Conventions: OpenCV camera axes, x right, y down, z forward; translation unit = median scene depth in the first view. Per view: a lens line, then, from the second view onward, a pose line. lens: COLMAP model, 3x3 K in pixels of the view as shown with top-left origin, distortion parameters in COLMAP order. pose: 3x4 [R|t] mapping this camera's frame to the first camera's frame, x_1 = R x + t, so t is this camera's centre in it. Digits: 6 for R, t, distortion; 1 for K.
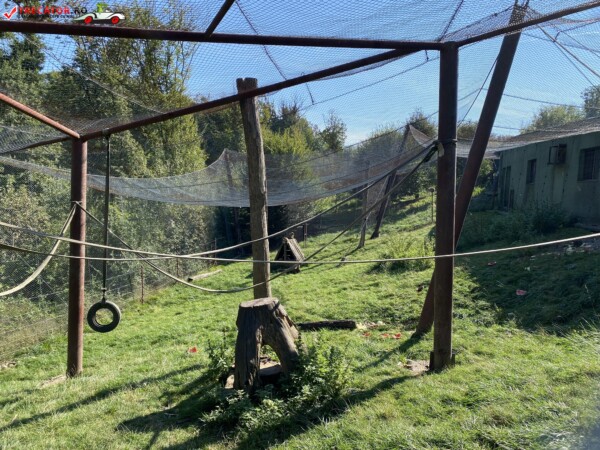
lens RADIAL K [[459.5, 0, 300.0], [0, 459.5, 225.0], [0, 0, 1]] dist [-0.003754, -0.003347]
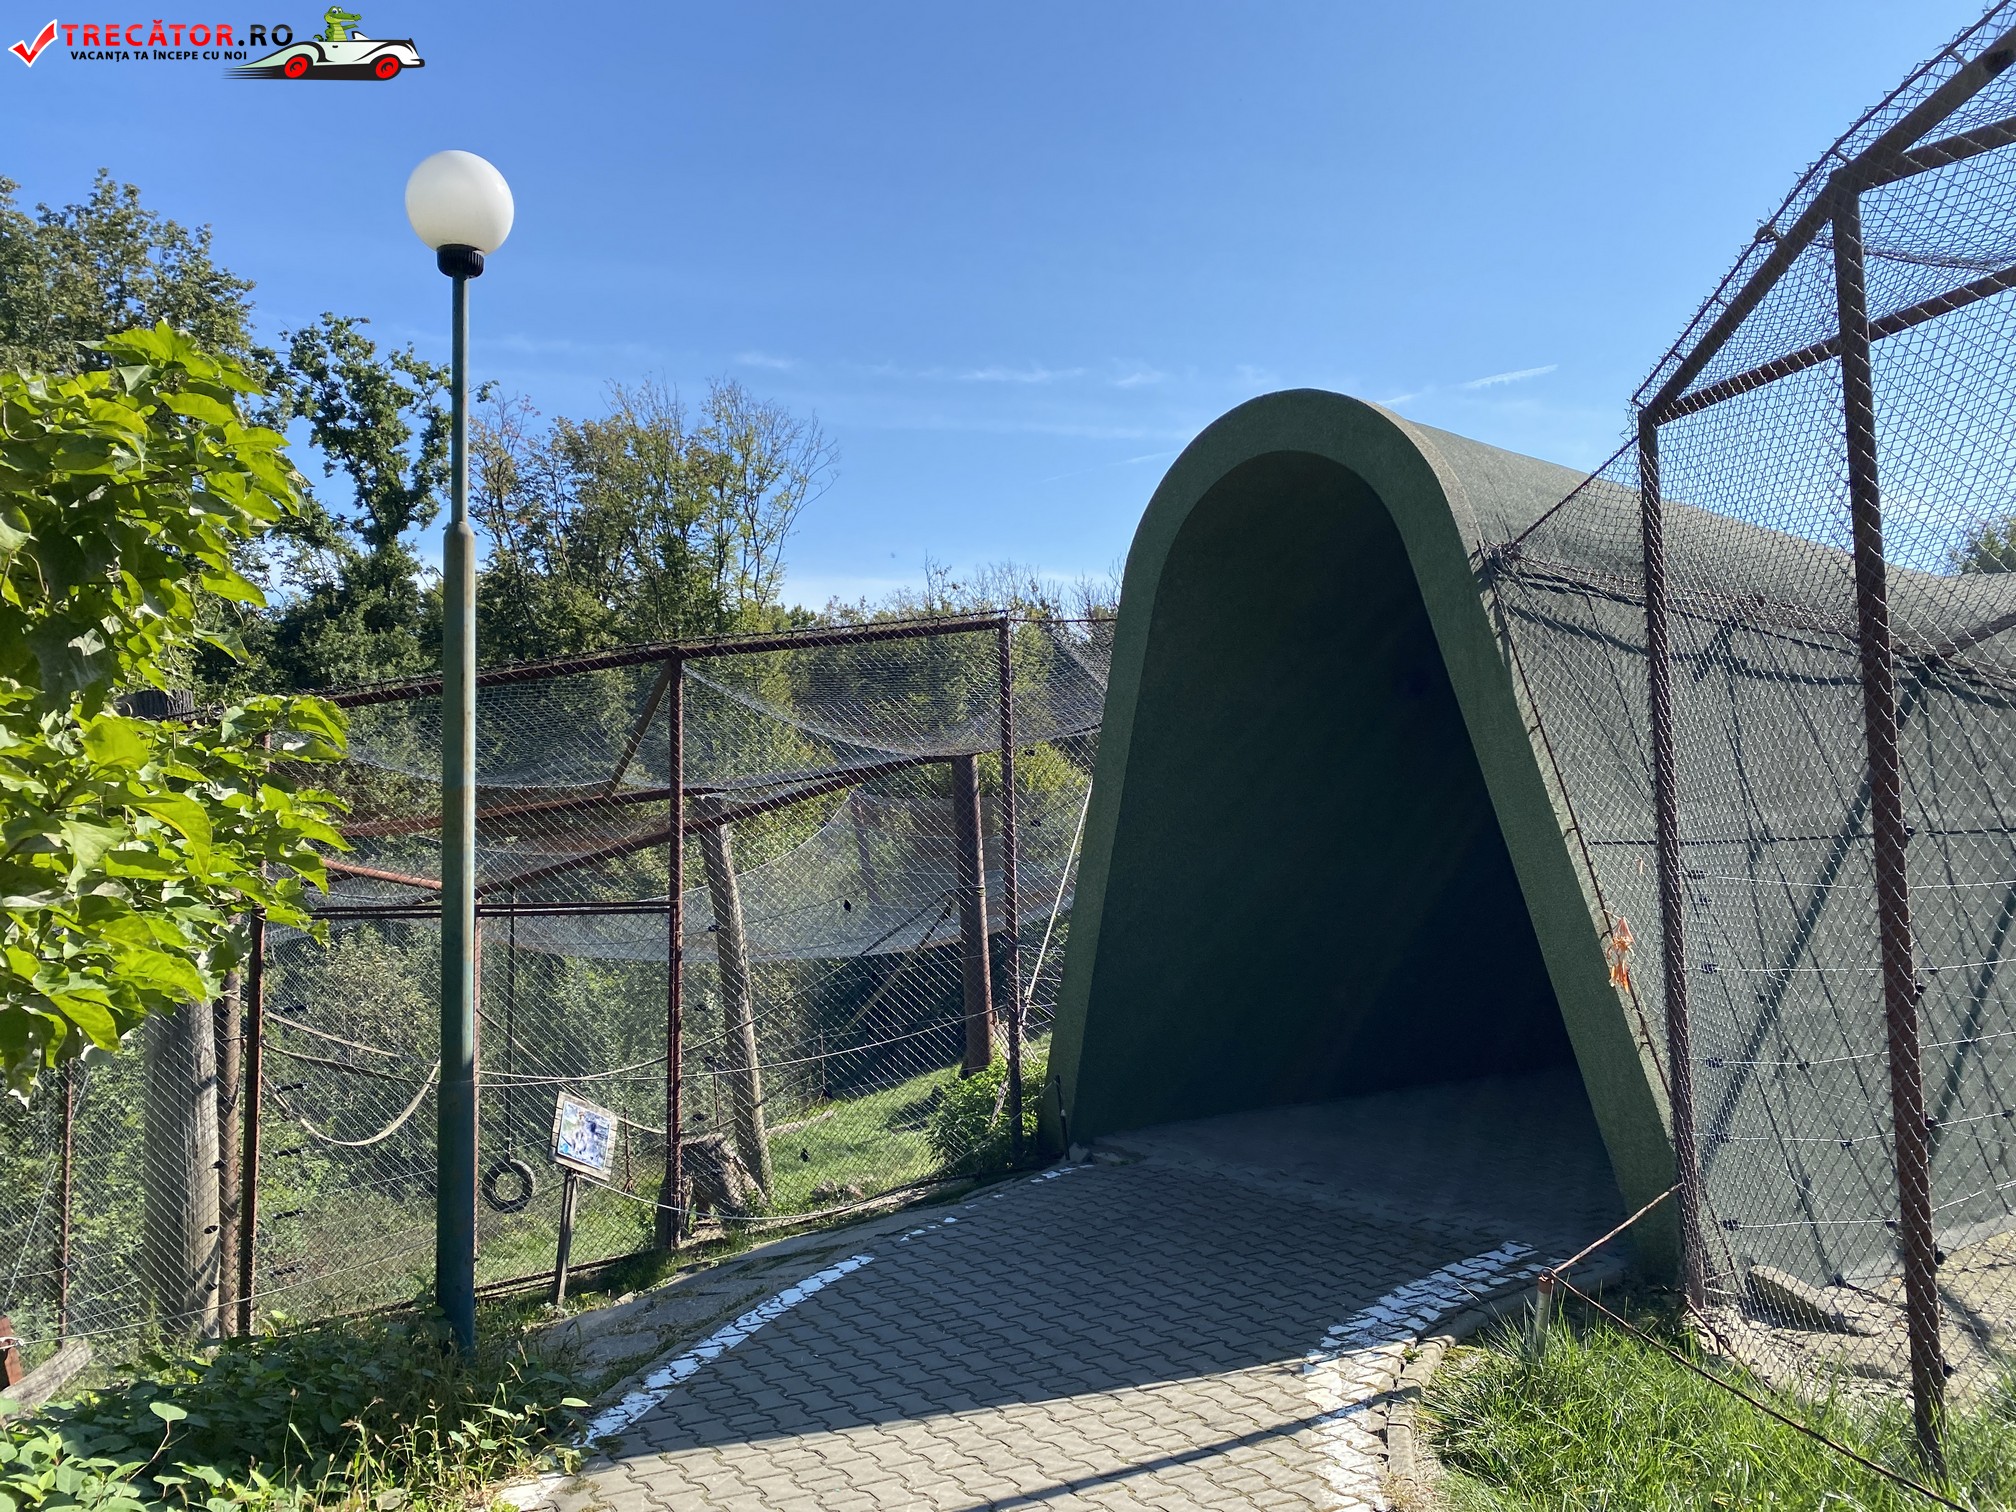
lens RADIAL K [[1544.1, 0, 1008.0], [0, 1544.1, 756.0], [0, 0, 1]] dist [-0.003754, -0.003347]
pose [[0.987867, -0.070464, -0.138393, 0.147033], [0.051923, 0.989716, -0.133292, -0.014677], [0.146363, 0.124489, 0.981367, -0.260232]]
